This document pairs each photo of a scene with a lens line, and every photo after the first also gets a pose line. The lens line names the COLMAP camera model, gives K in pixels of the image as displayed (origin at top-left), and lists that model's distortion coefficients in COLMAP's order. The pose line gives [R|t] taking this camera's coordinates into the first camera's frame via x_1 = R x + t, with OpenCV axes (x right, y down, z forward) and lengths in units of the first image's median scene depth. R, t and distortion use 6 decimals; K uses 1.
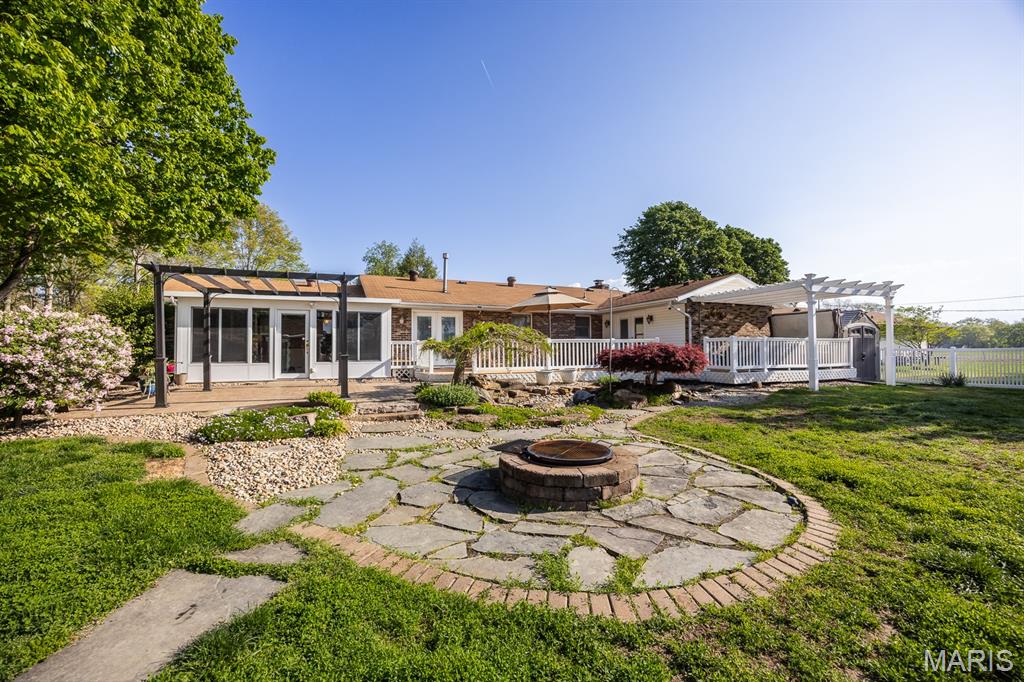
lens RADIAL K [[430.6, 0, 513.3], [0, 430.6, 342.2], [0, 0, 1]] dist [-0.016188, 0.000025]
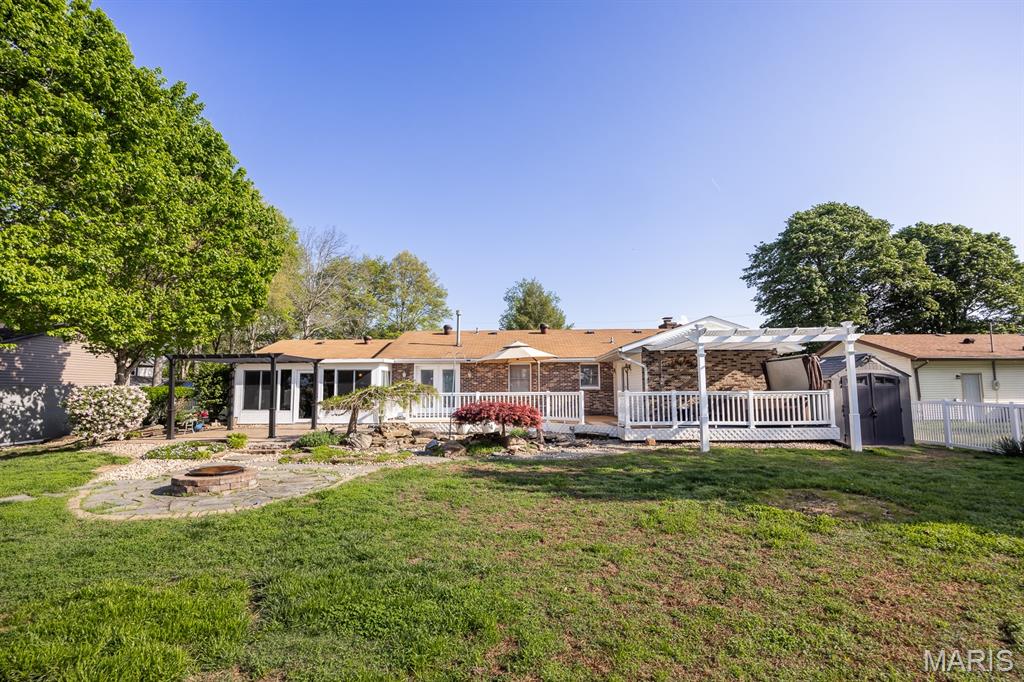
lens RADIAL K [[506.3, 0, 515.9], [0, 506.3, 329.9], [0, 0, 1]] dist [-0.001713, -0.000680]
pose [[0.909570, -0.050261, -0.412500, 0.637410], [0.009815, 0.994980, -0.099593, -0.033063], [0.415434, 0.086538, 0.905497, -0.136691]]
